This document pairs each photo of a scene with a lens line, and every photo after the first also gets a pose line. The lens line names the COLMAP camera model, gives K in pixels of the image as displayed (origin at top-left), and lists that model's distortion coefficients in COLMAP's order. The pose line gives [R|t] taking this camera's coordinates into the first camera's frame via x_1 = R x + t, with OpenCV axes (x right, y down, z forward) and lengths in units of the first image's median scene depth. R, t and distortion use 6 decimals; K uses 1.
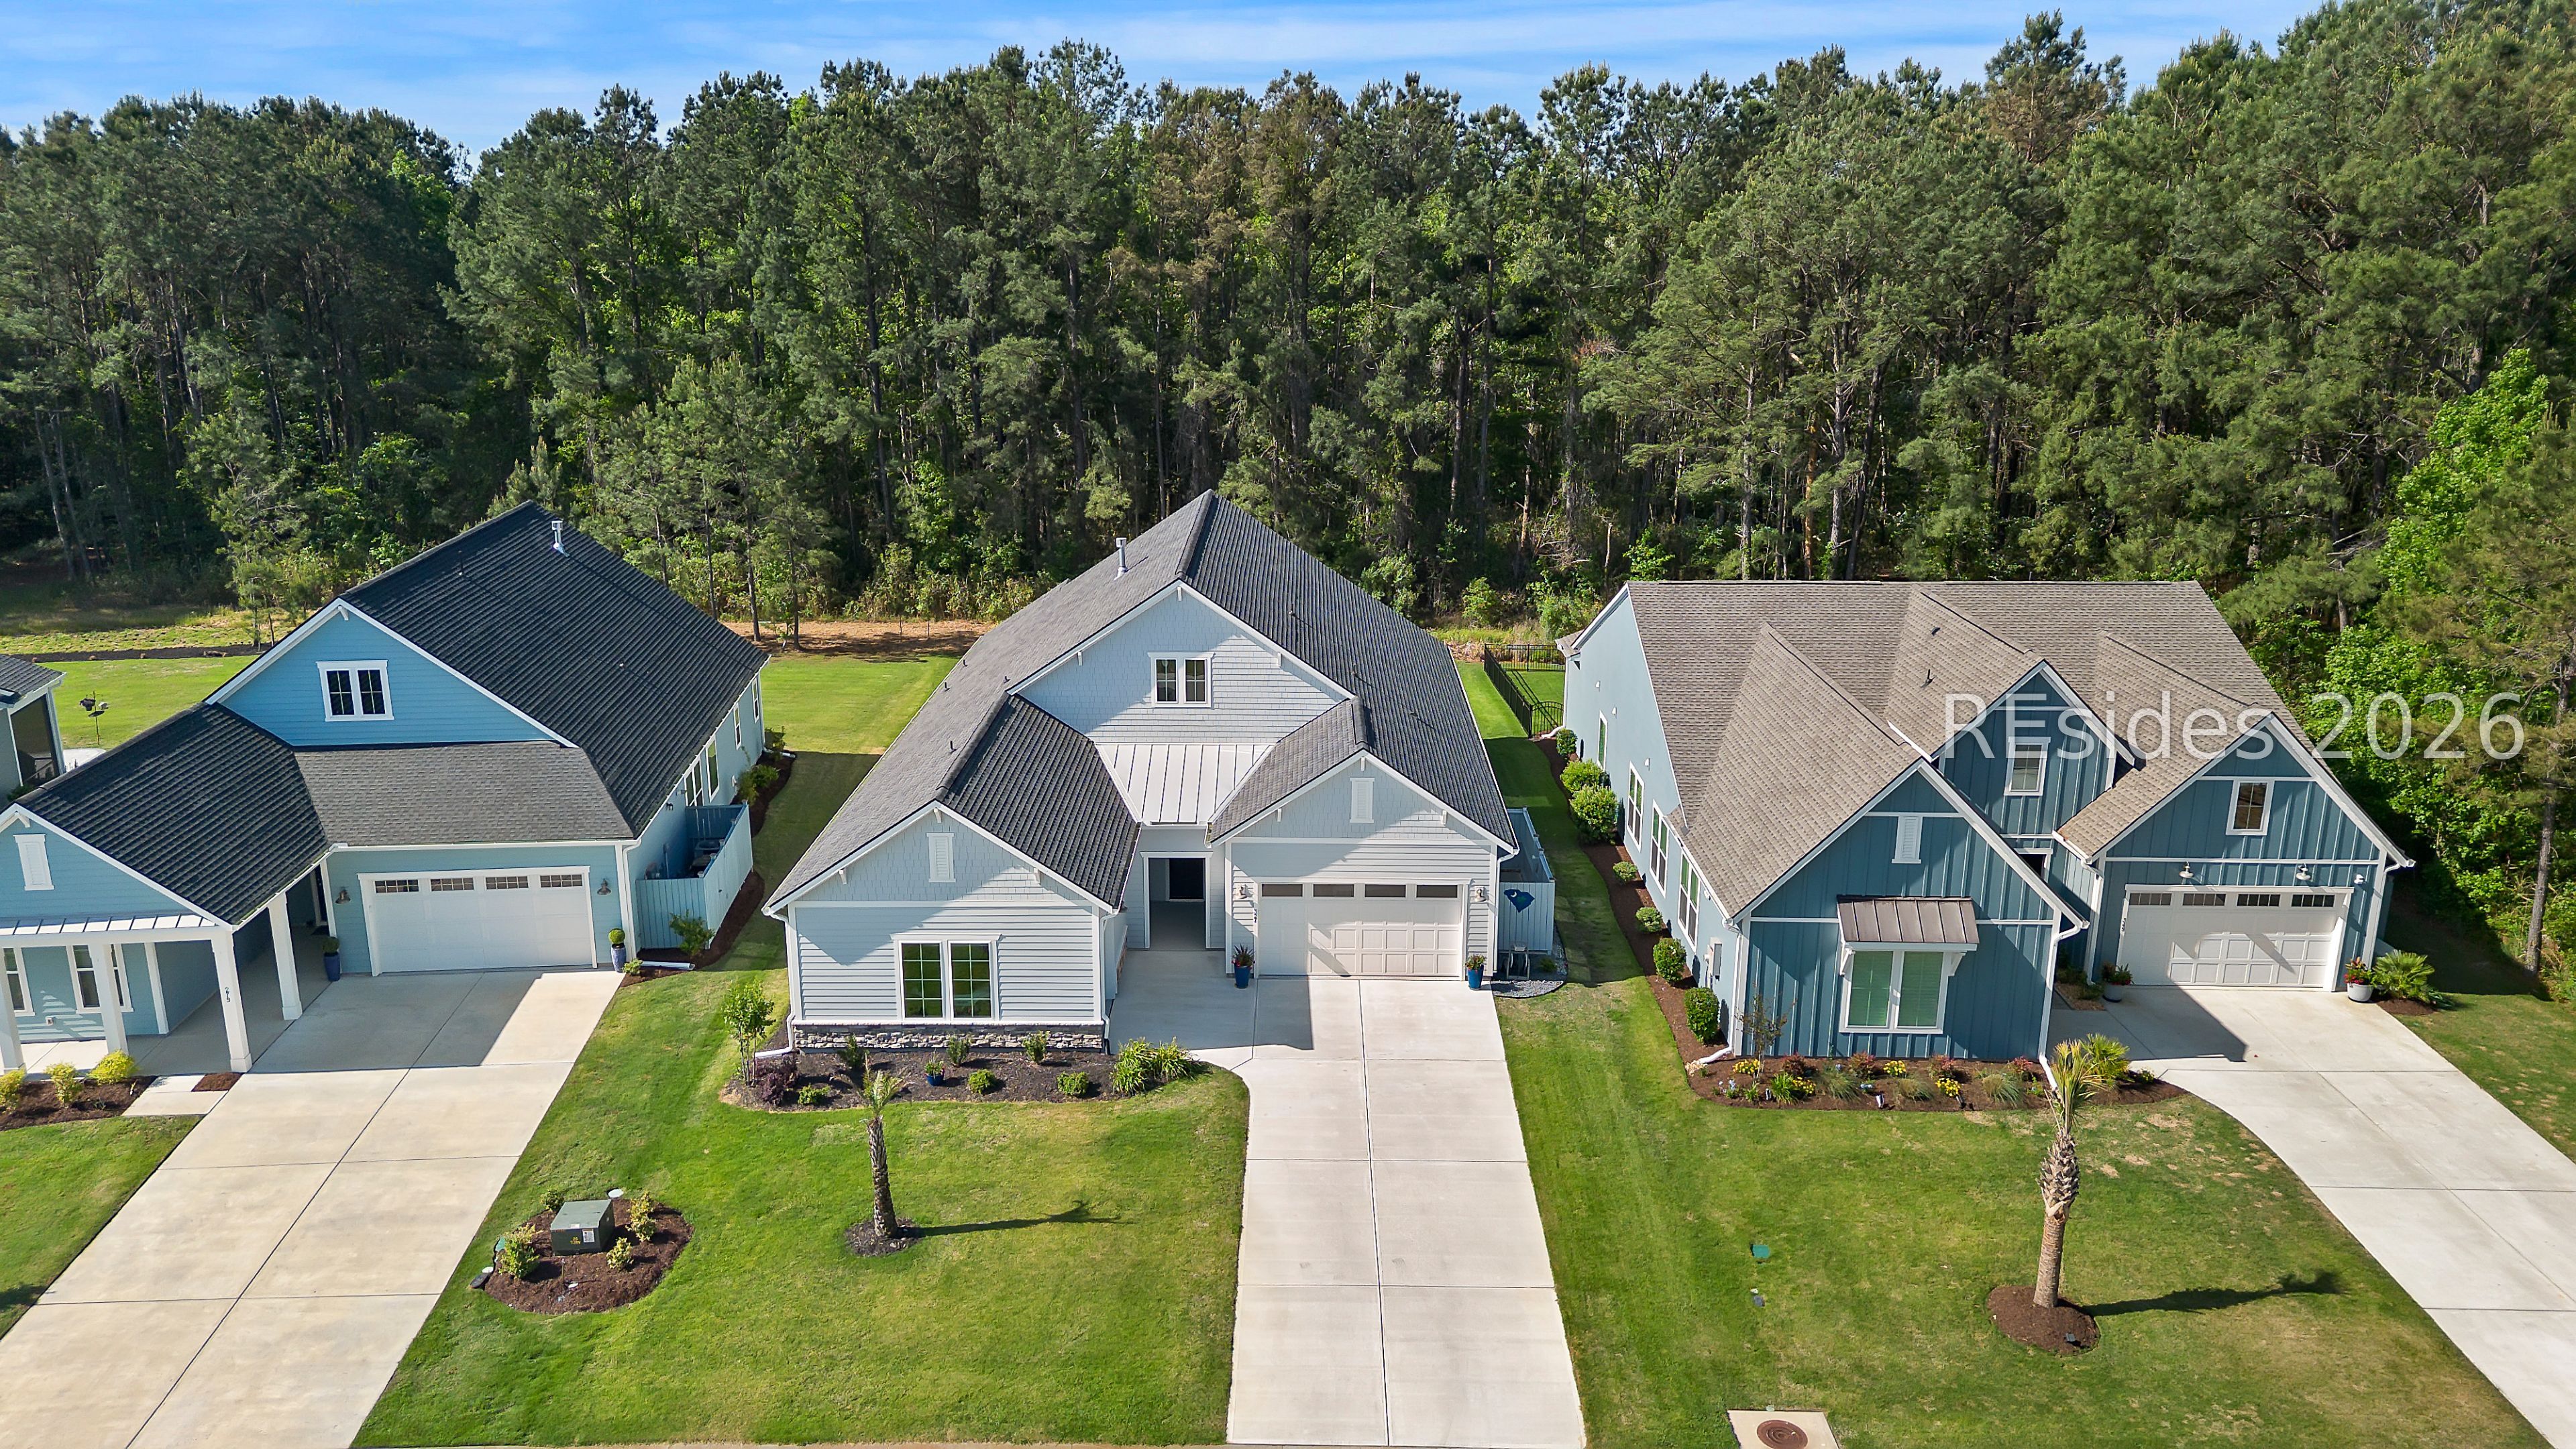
lens RADIAL K [[1813.3, 0, 1288.8], [0, 1813.3, 715.9], [0, 0, 1]] dist [0.071342, -0.066288]
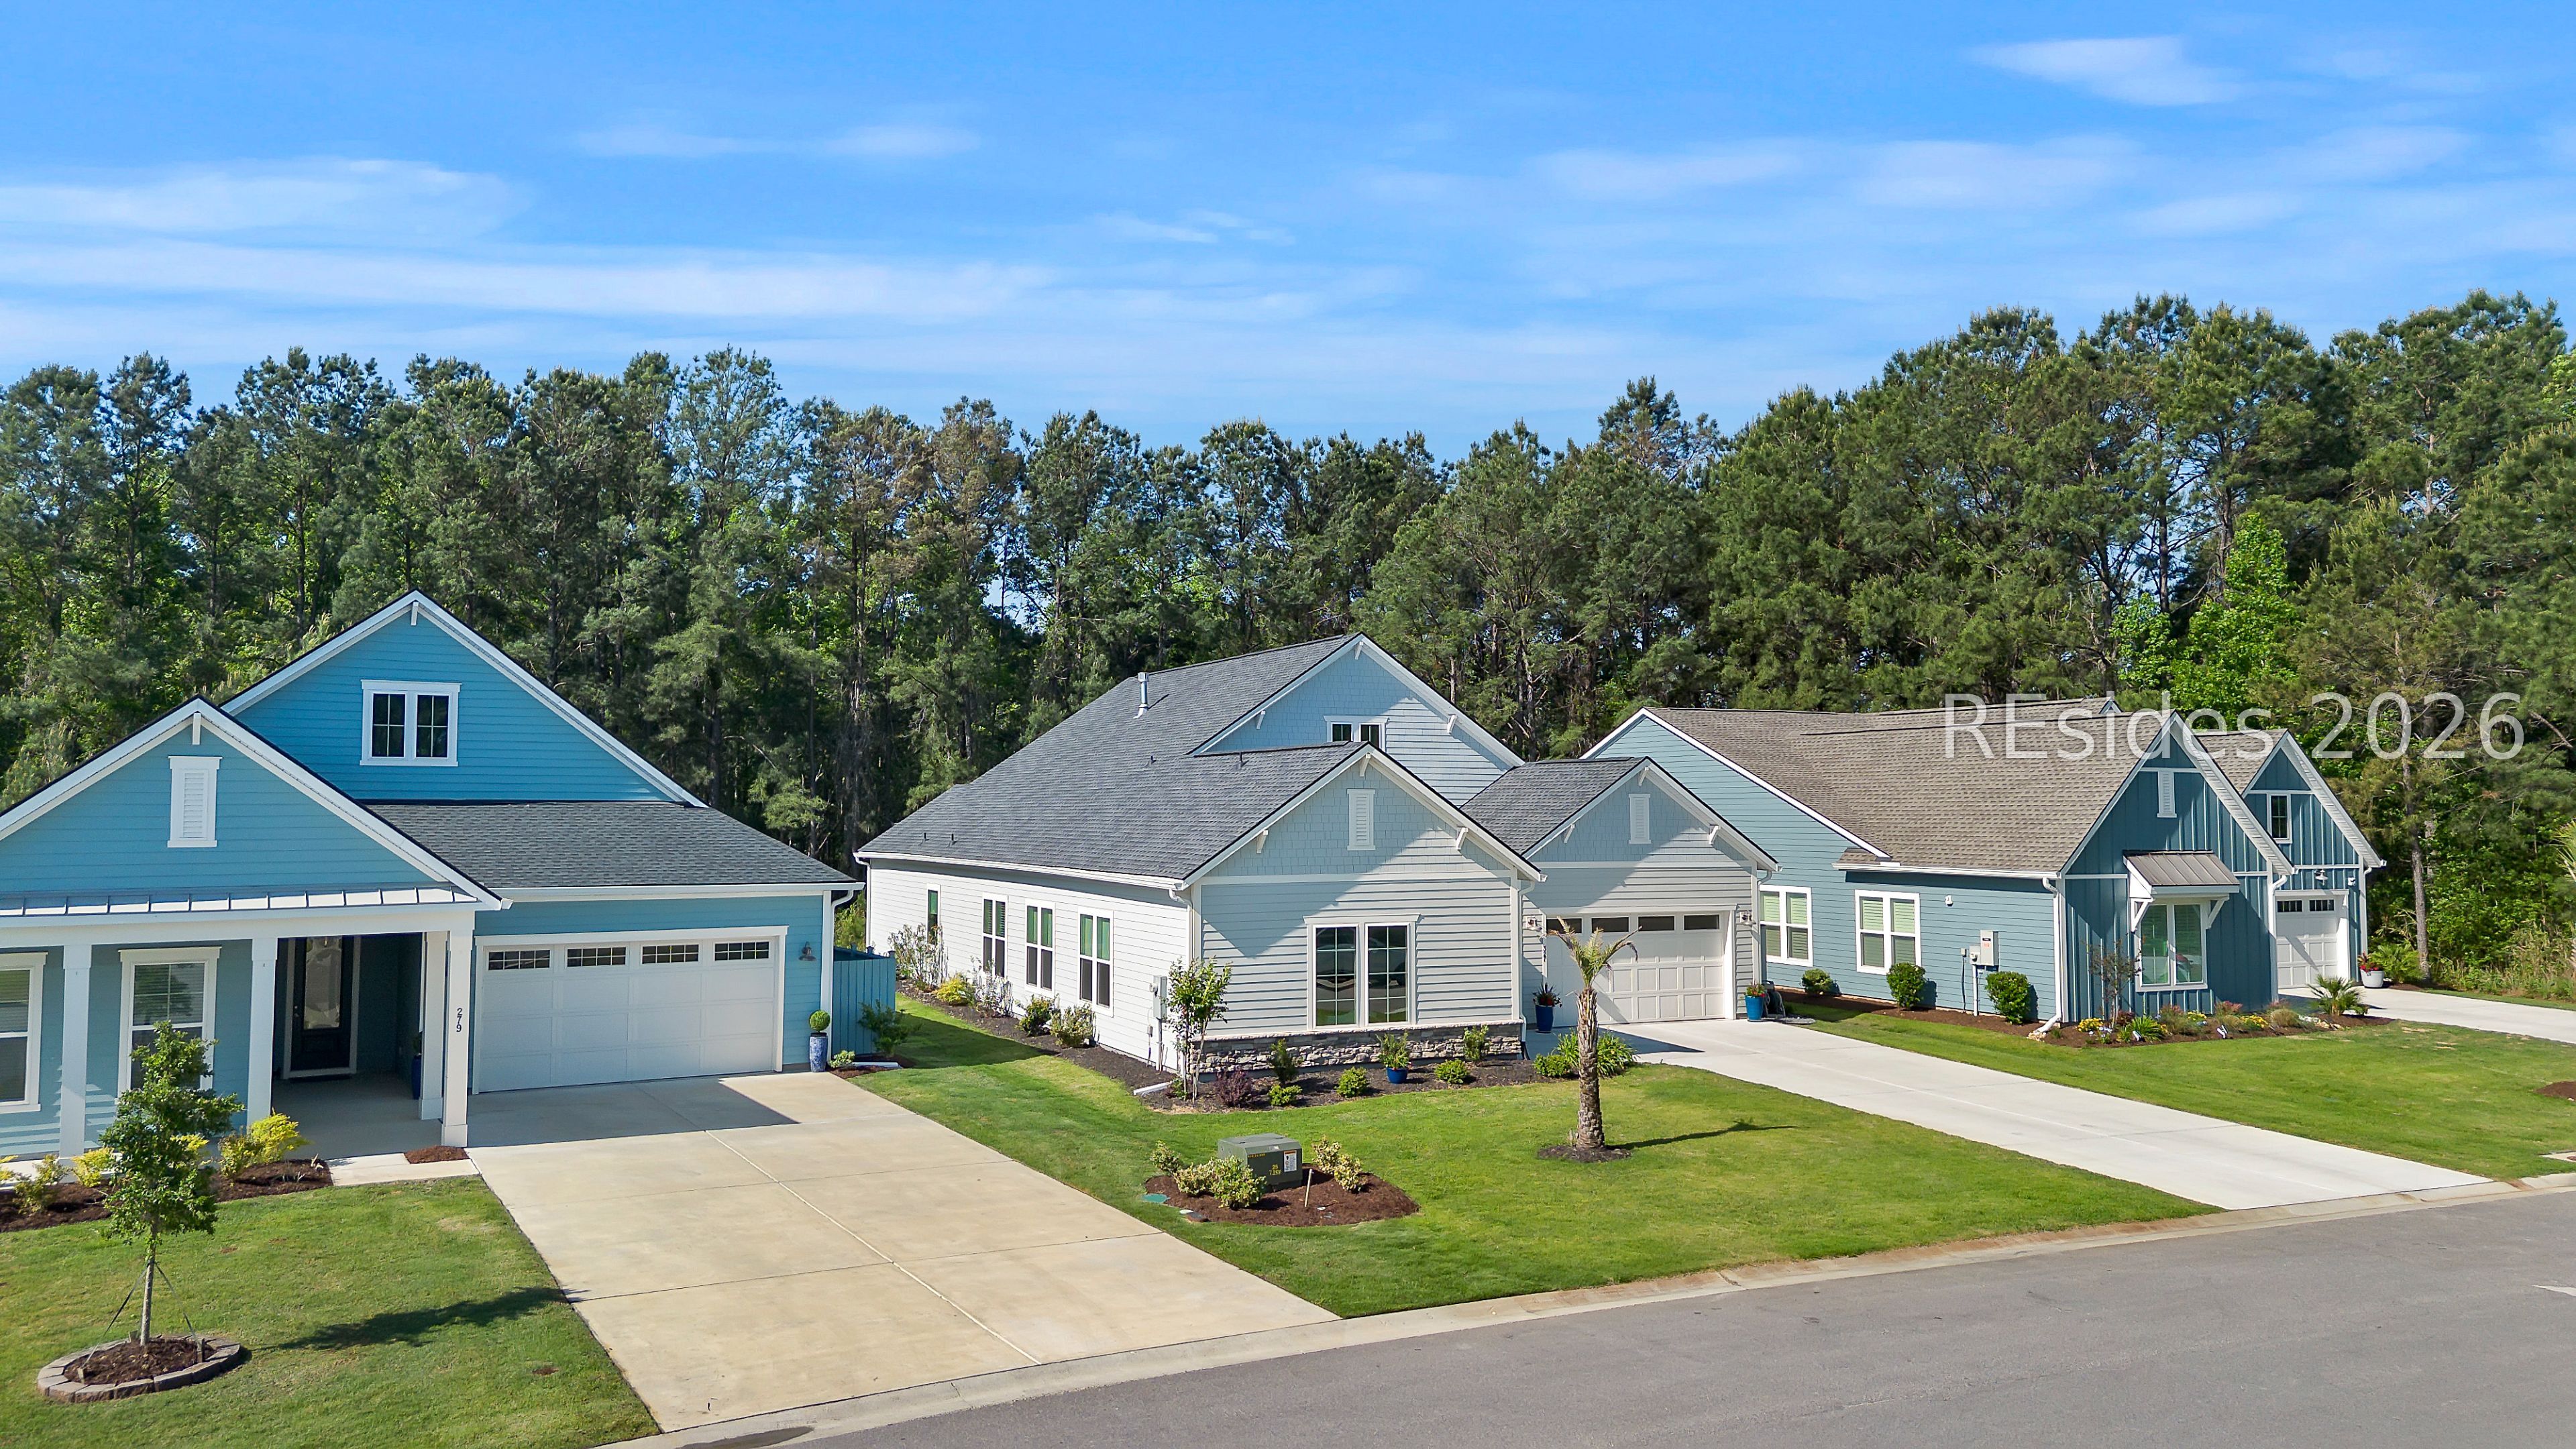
lens RADIAL K [[1813.3, 0, 1281.1], [0, 1813.3, 711.6], [0, 0, 1]] dist [0.071342, -0.066288]
pose [[0.905044, 0.019447, 0.424873, -0.524009], [0.114573, 0.950878, -0.287582, 0.240953], [-0.409595, 0.308953, 0.858359, 0.237130]]
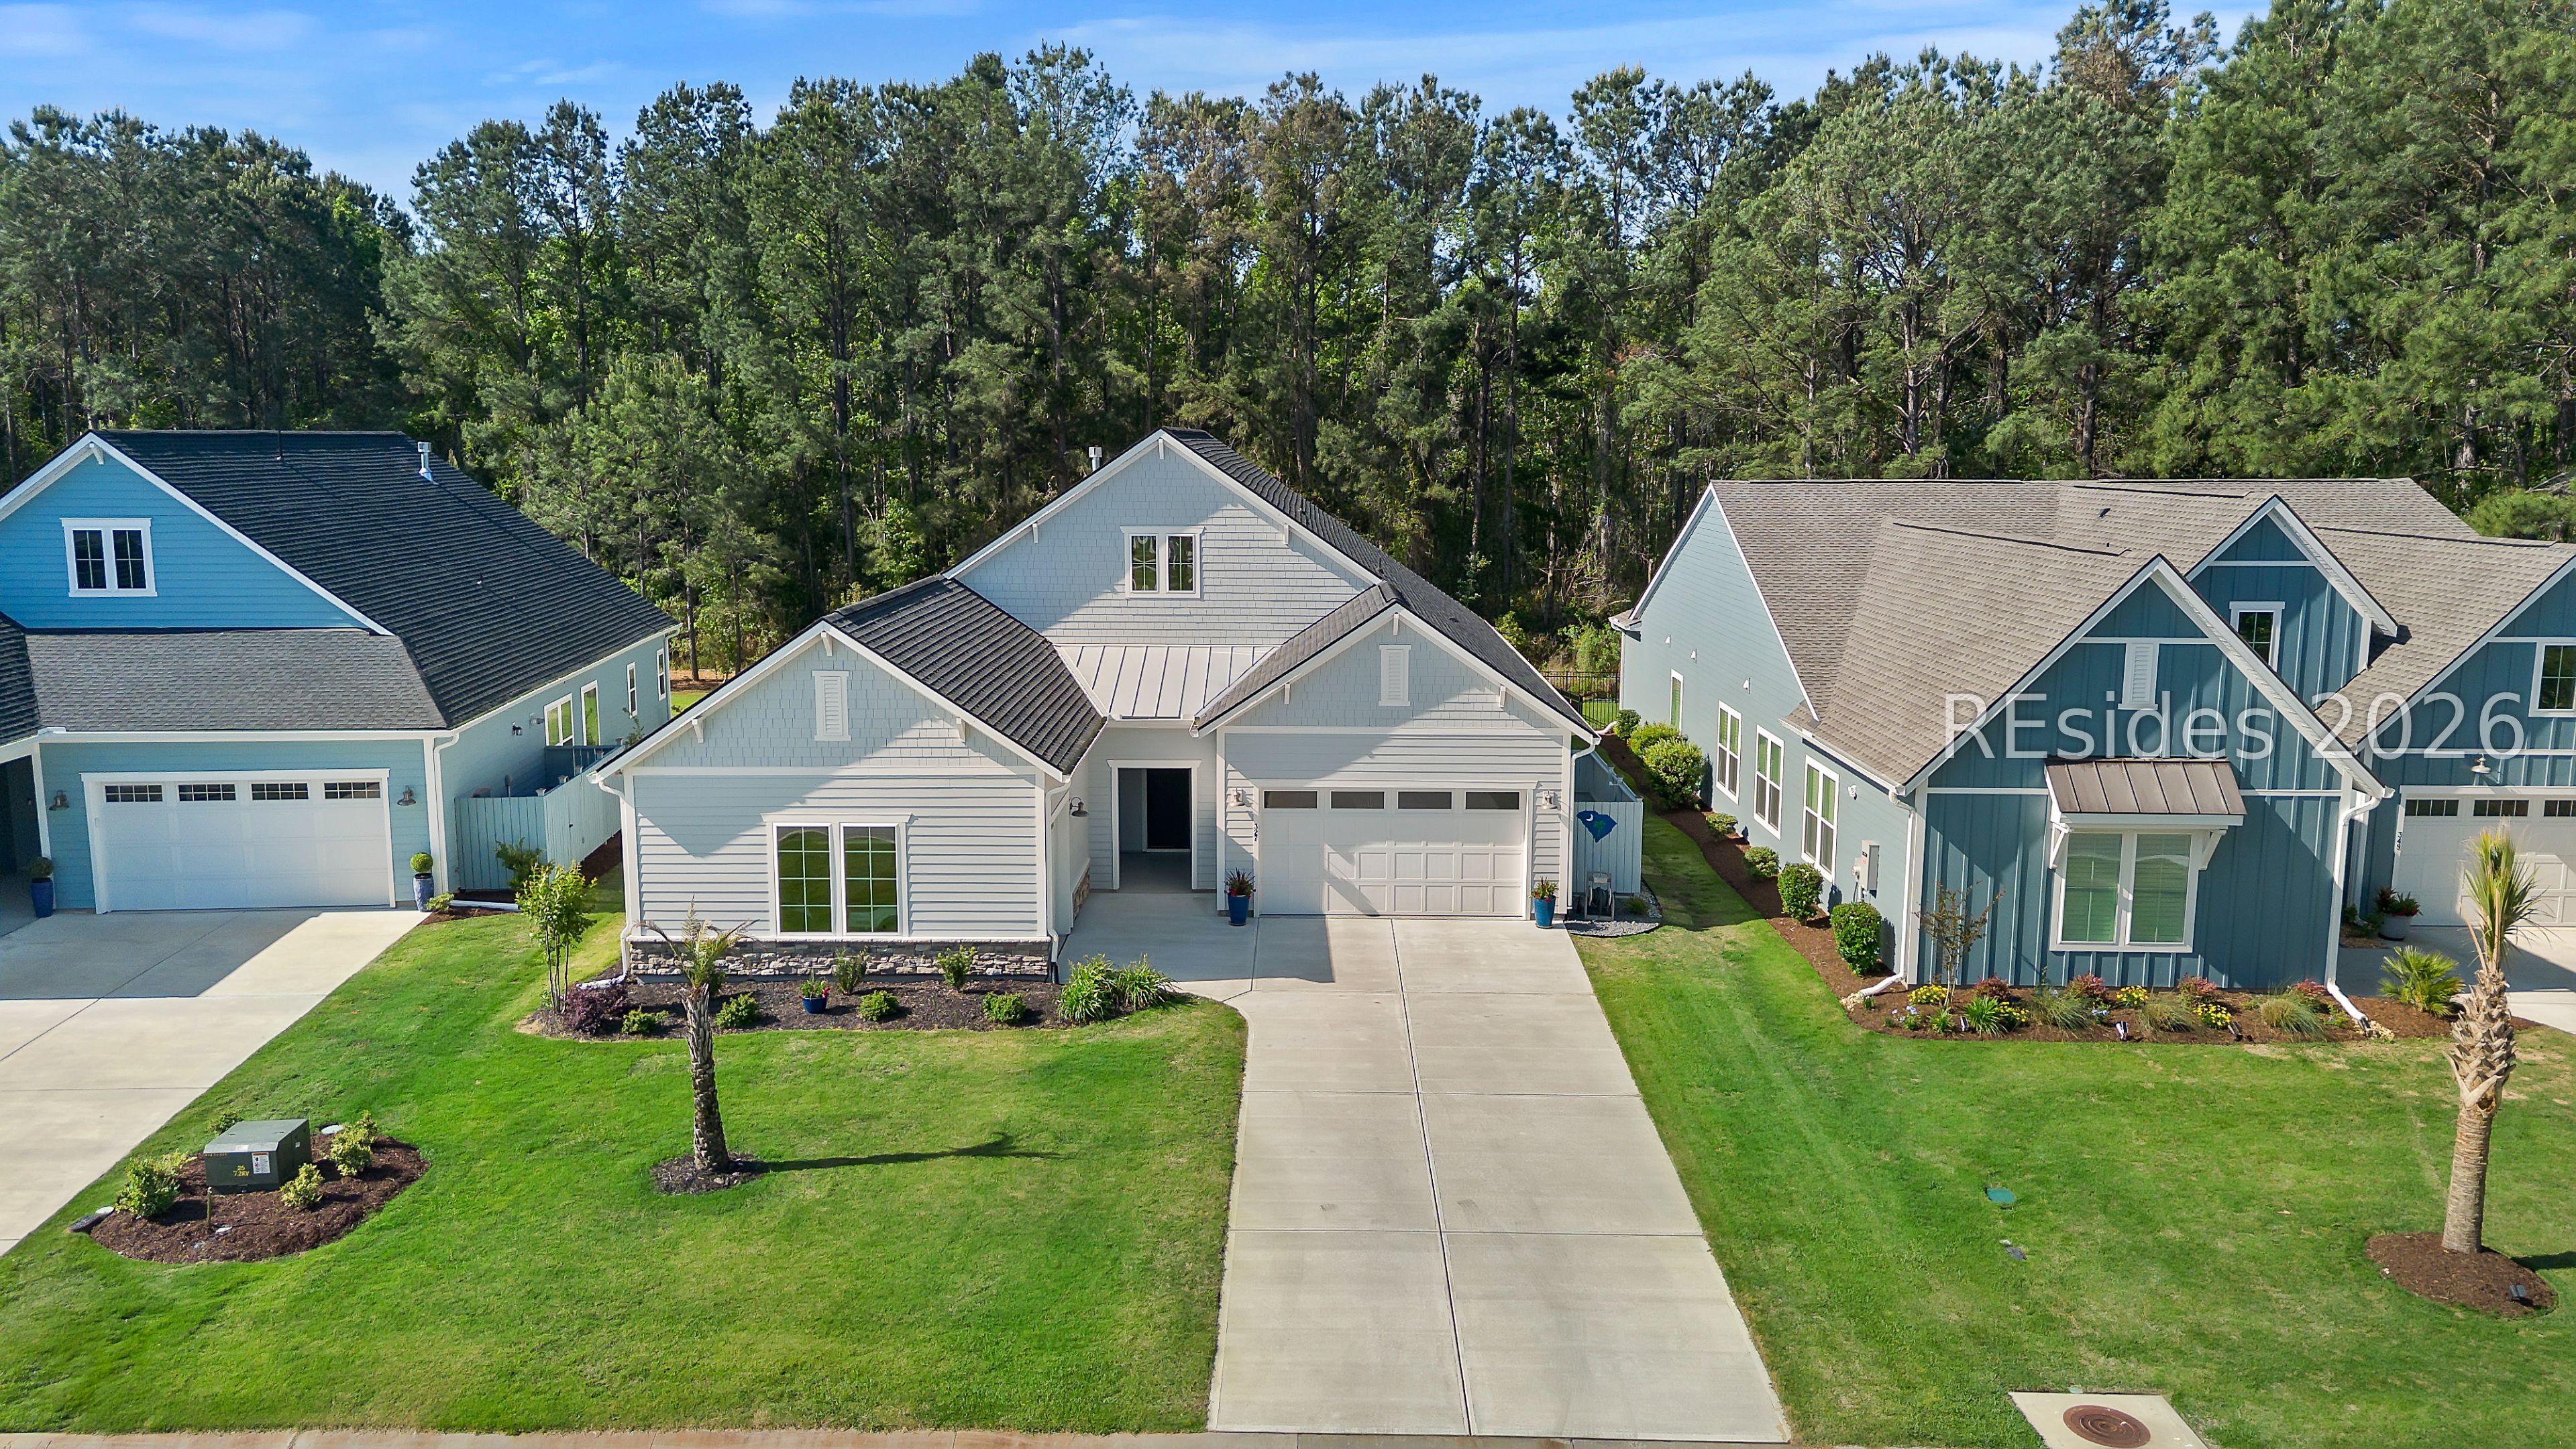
lens RADIAL K [[1813.3, 0, 1287.5], [0, 1813.3, 719.8], [0, 0, 1]] dist [0.071342, -0.066288]
pose [[0.999999, 0.000222, -0.001047, -0.004160], [-0.000334, 0.994091, -0.108552, 0.146008], [0.001017, 0.108552, 0.994090, 0.233560]]
